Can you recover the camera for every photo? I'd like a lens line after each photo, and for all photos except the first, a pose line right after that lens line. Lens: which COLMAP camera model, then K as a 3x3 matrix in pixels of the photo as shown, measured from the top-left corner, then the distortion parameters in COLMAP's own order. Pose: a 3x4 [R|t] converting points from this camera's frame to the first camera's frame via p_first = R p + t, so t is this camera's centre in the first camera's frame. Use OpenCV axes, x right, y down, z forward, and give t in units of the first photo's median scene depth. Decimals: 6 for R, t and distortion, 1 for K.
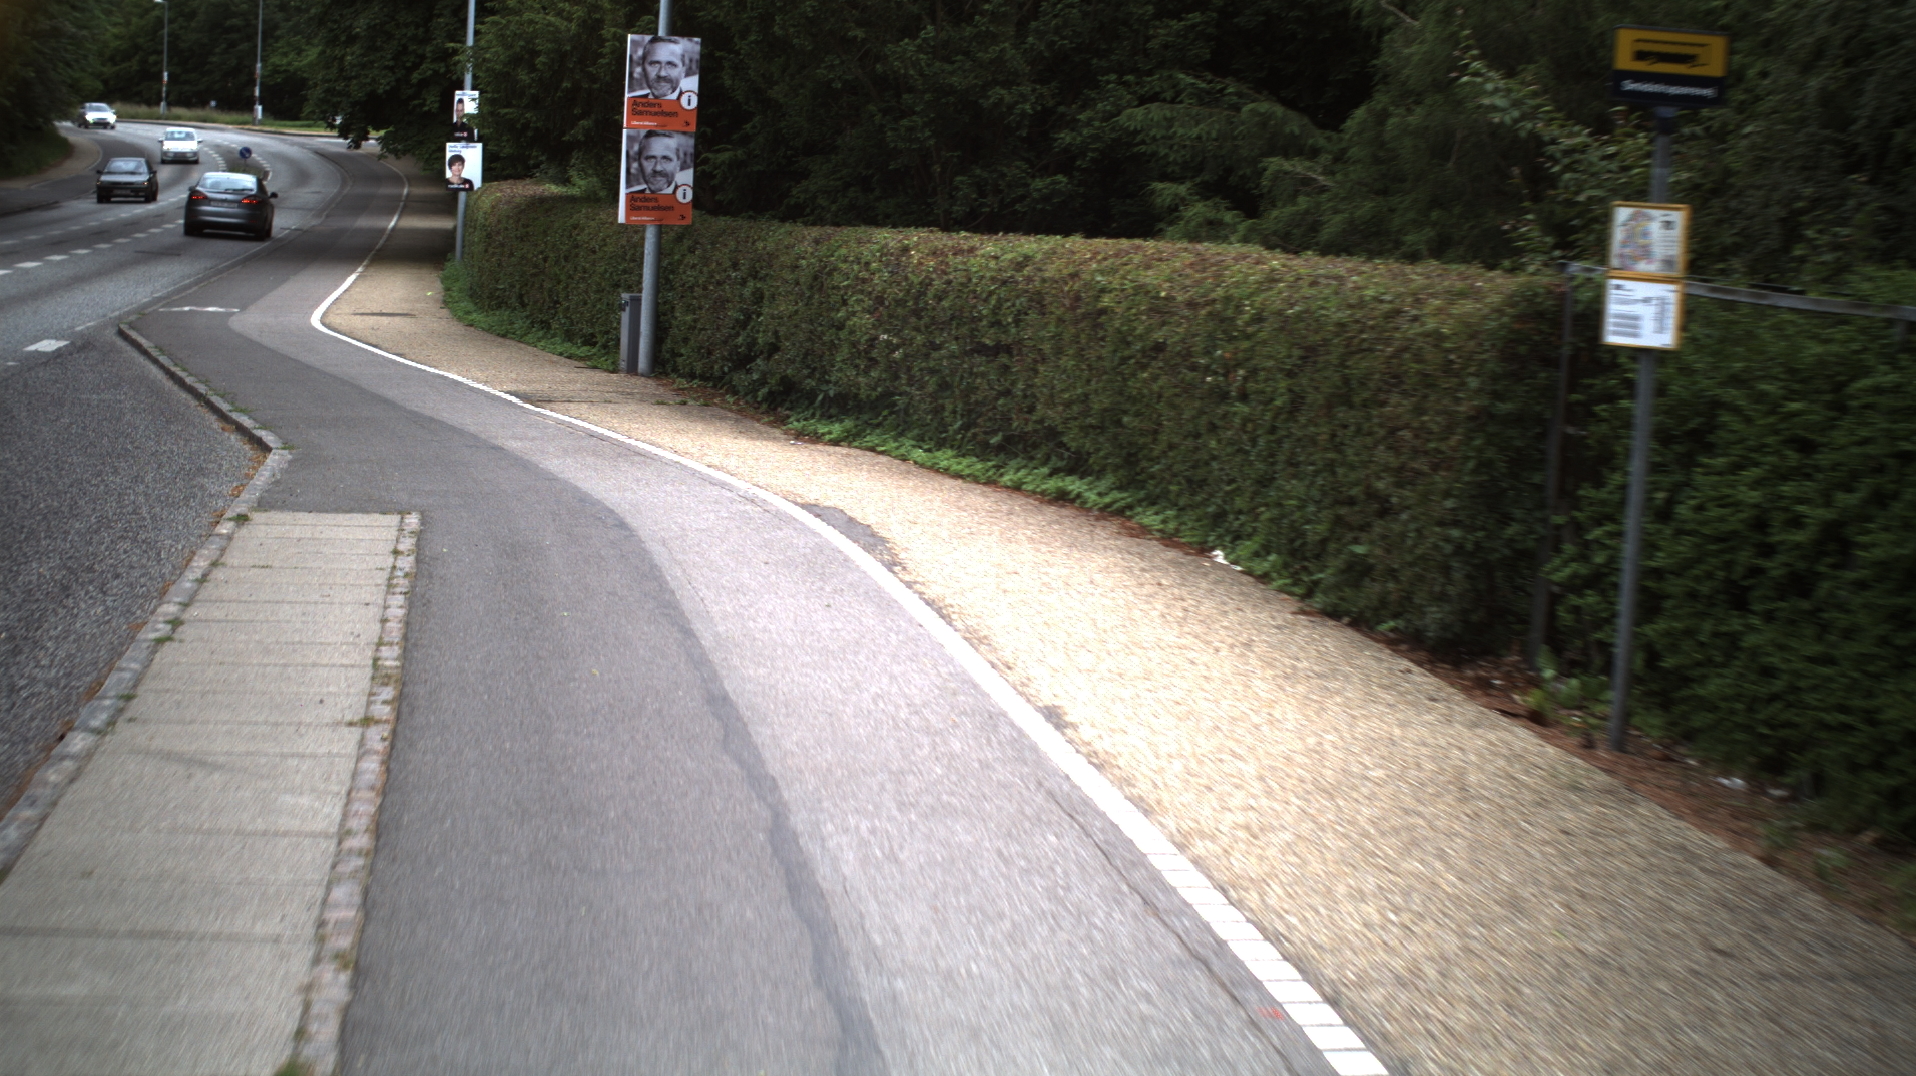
lens RADIAL K [[3263.7, 0, 958.0], [0, 3263.7, 538.0], [0, 0, 1]] dist [-0.293488, 0.238111]
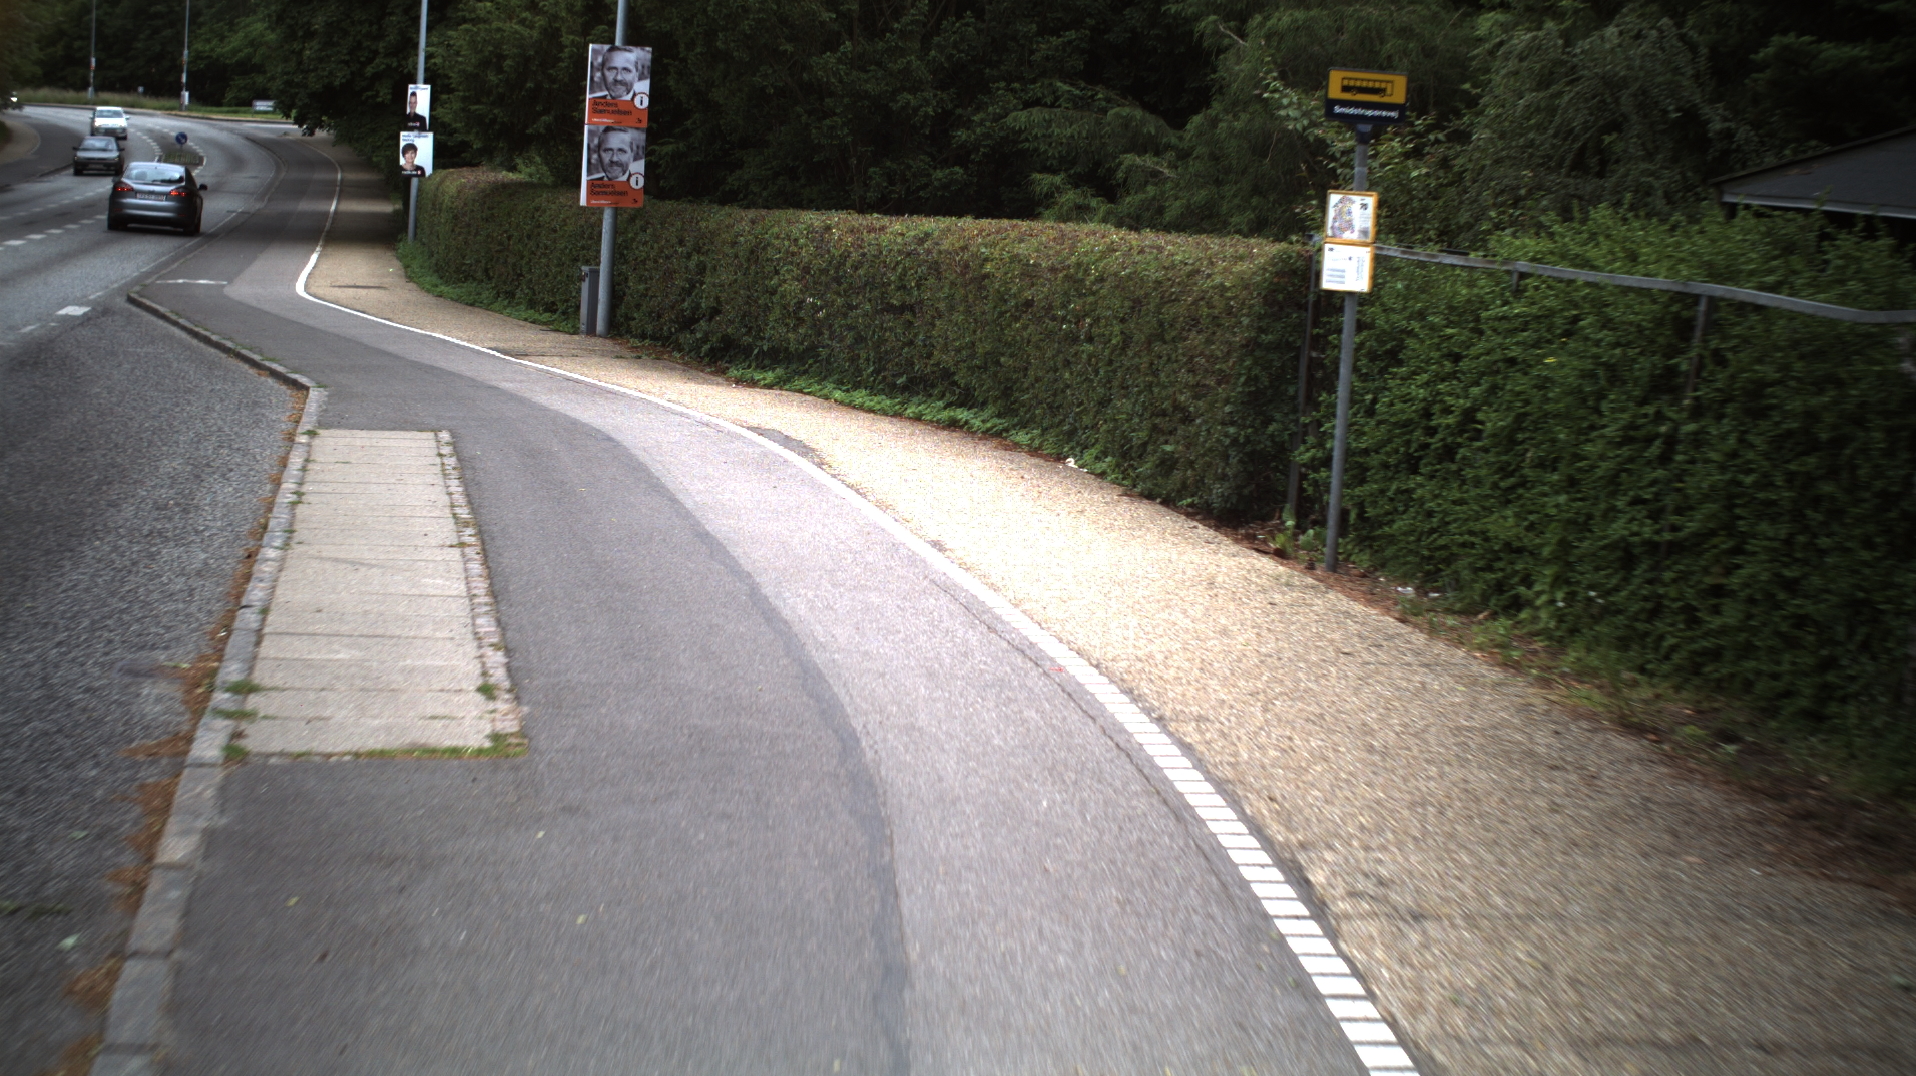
lens RADIAL K [[3263.7, 0, 958.0], [0, 3263.7, 538.0], [0, 0, 1]] dist [-0.293488, 0.238111]
pose [[0.999615, 0.003575, 0.027500, -0.000543], [-0.003679, 0.999986, 0.003737, 0.019769], [-0.027486, -0.003837, 0.999615, -0.190544]]
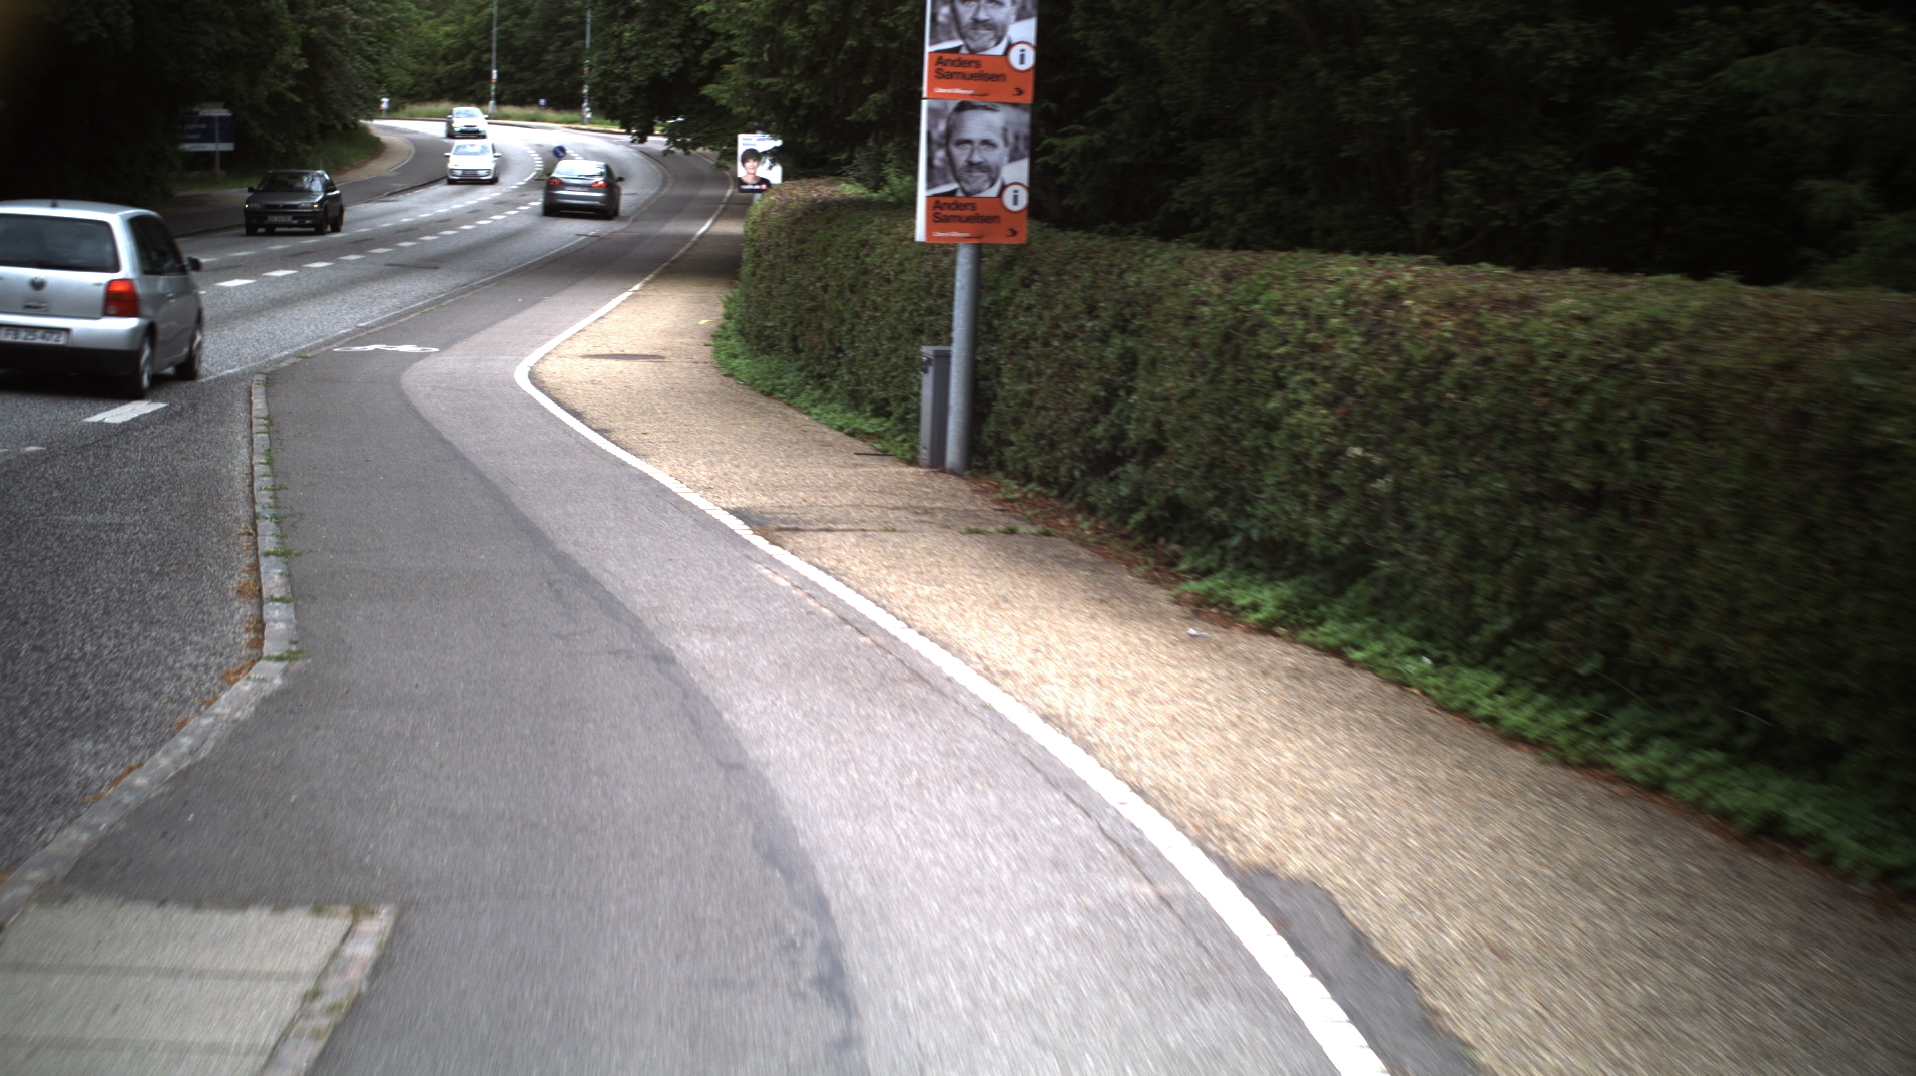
lens RADIAL K [[3263.7, 0, 958.0], [0, 3263.7, 538.0], [0, 0, 1]] dist [-0.293488, 0.238111]
pose [[0.994189, 0.003859, -0.107582, -0.027330], [-0.003882, 0.999992, 0.000000, -0.041108], [0.107581, 0.000417, 0.994196, 0.382184]]
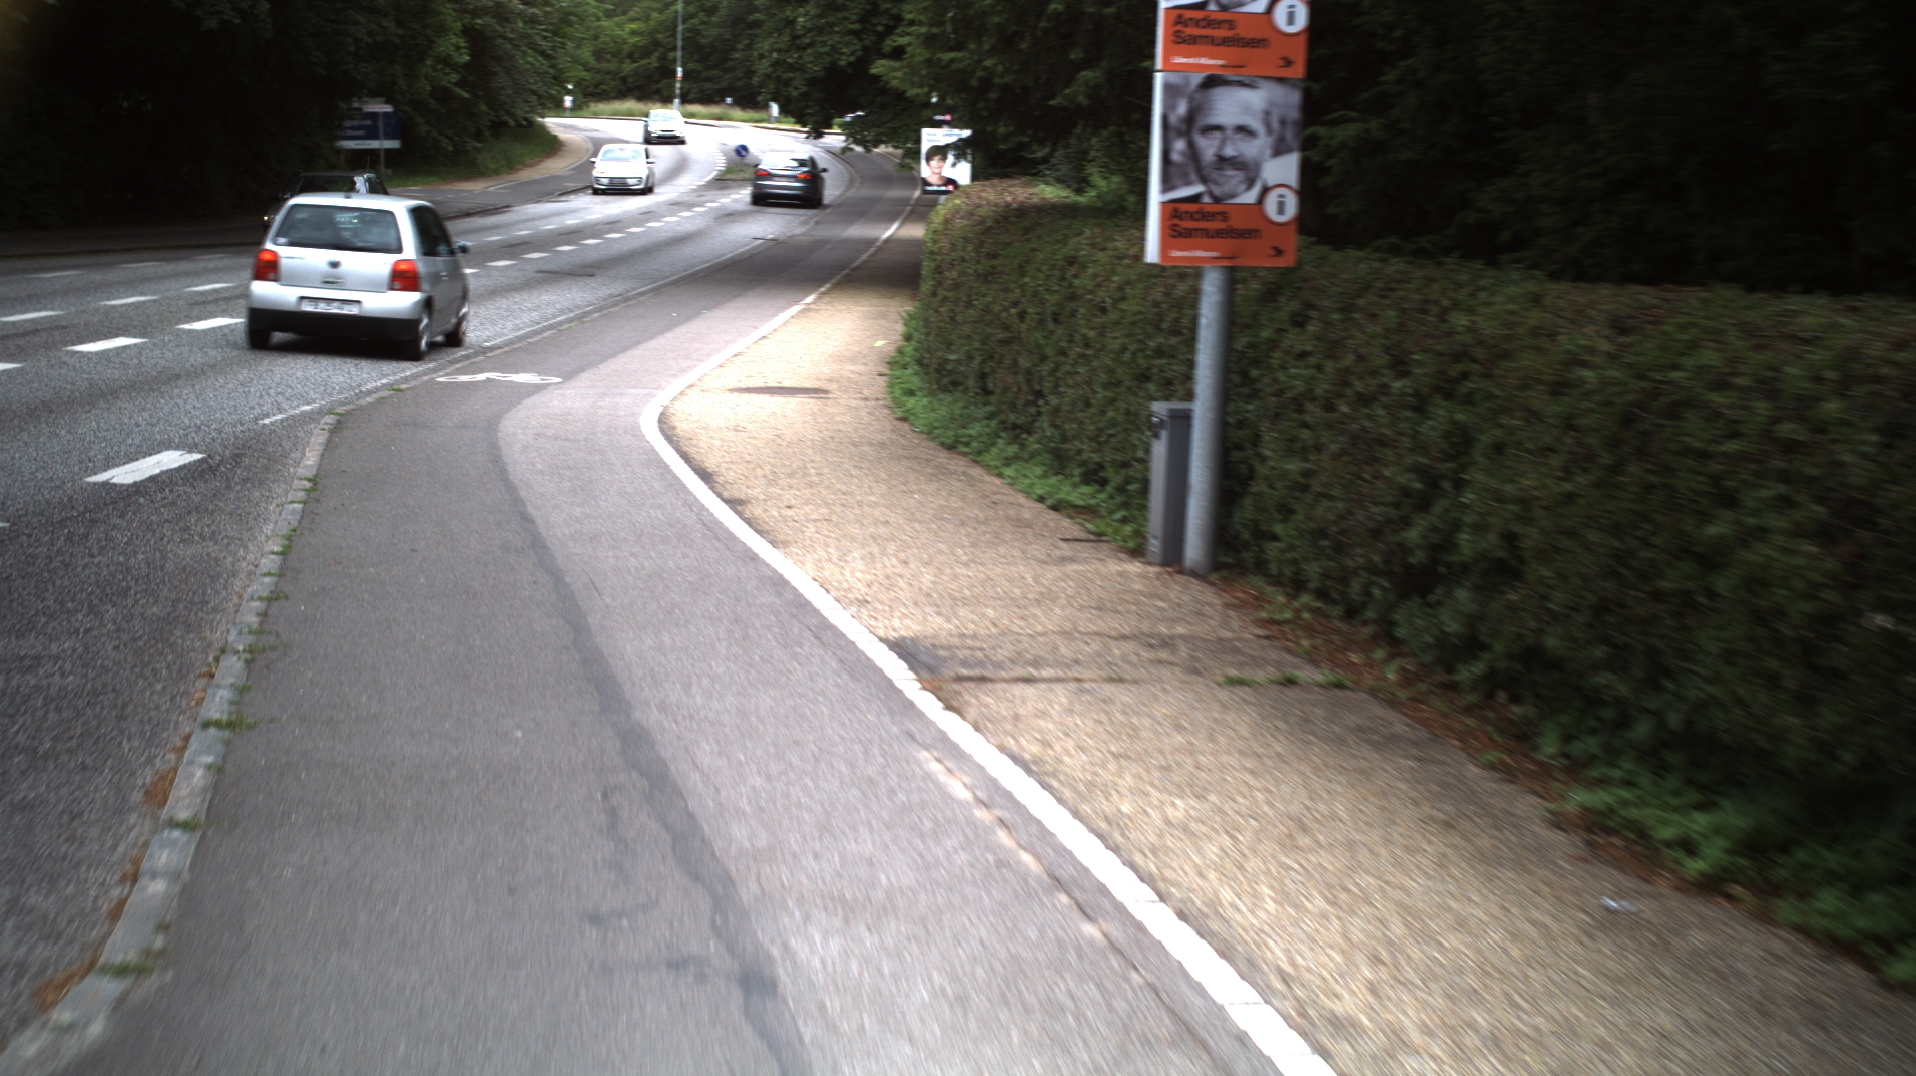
lens RADIAL K [[3263.7, 0, 958.0], [0, 3263.7, 538.0], [0, 0, 1]] dist [-0.293488, 0.238111]
pose [[0.986230, 0.010875, -0.165020, -0.057336], [-0.011037, 0.999939, -0.000066, -0.061918], [0.165009, 0.001887, 0.986290, 0.572442]]
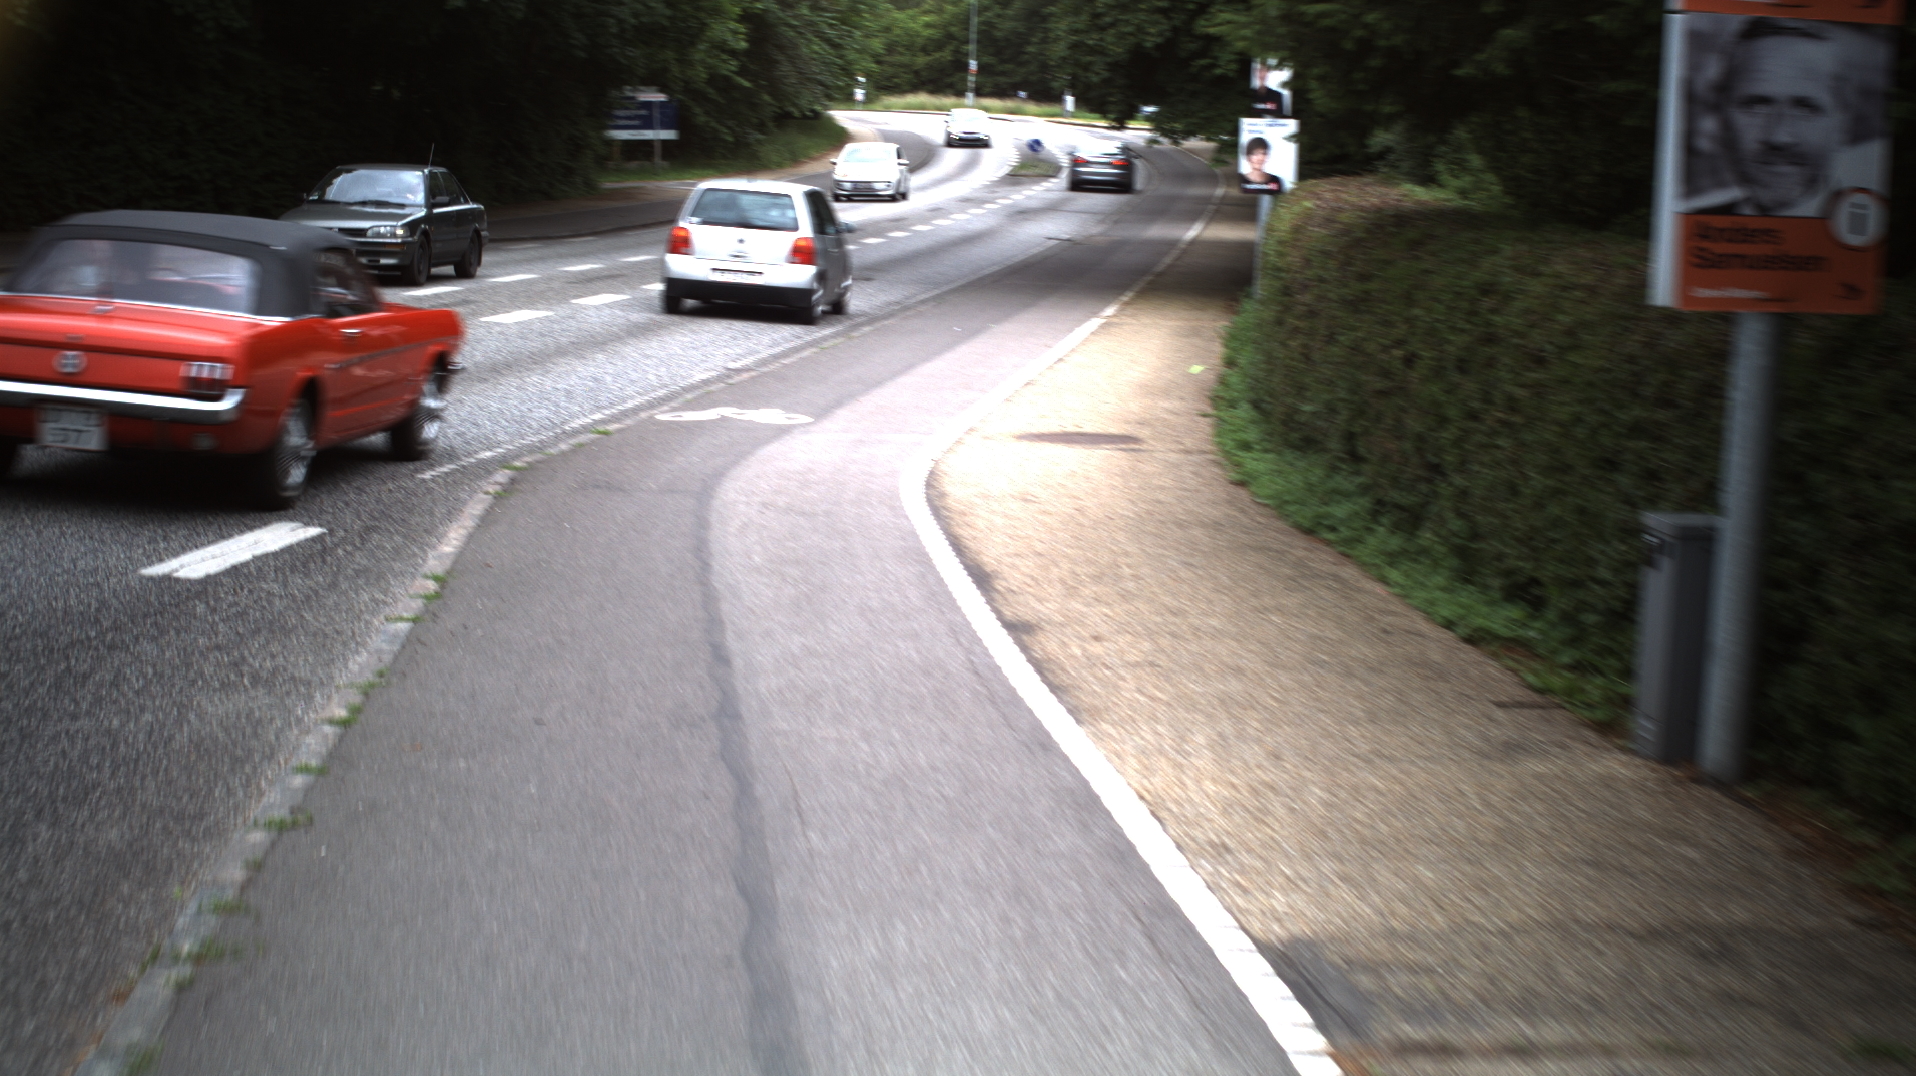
lens RADIAL K [[3263.7, 0, 958.0], [0, 3263.7, 538.0], [0, 0, 1]] dist [-0.293488, 0.238111]
pose [[0.967413, 0.023398, -0.252121, -0.101741], [-0.023519, 0.999720, 0.002535, -0.082593], [0.252110, 0.003477, 0.967692, 0.760085]]
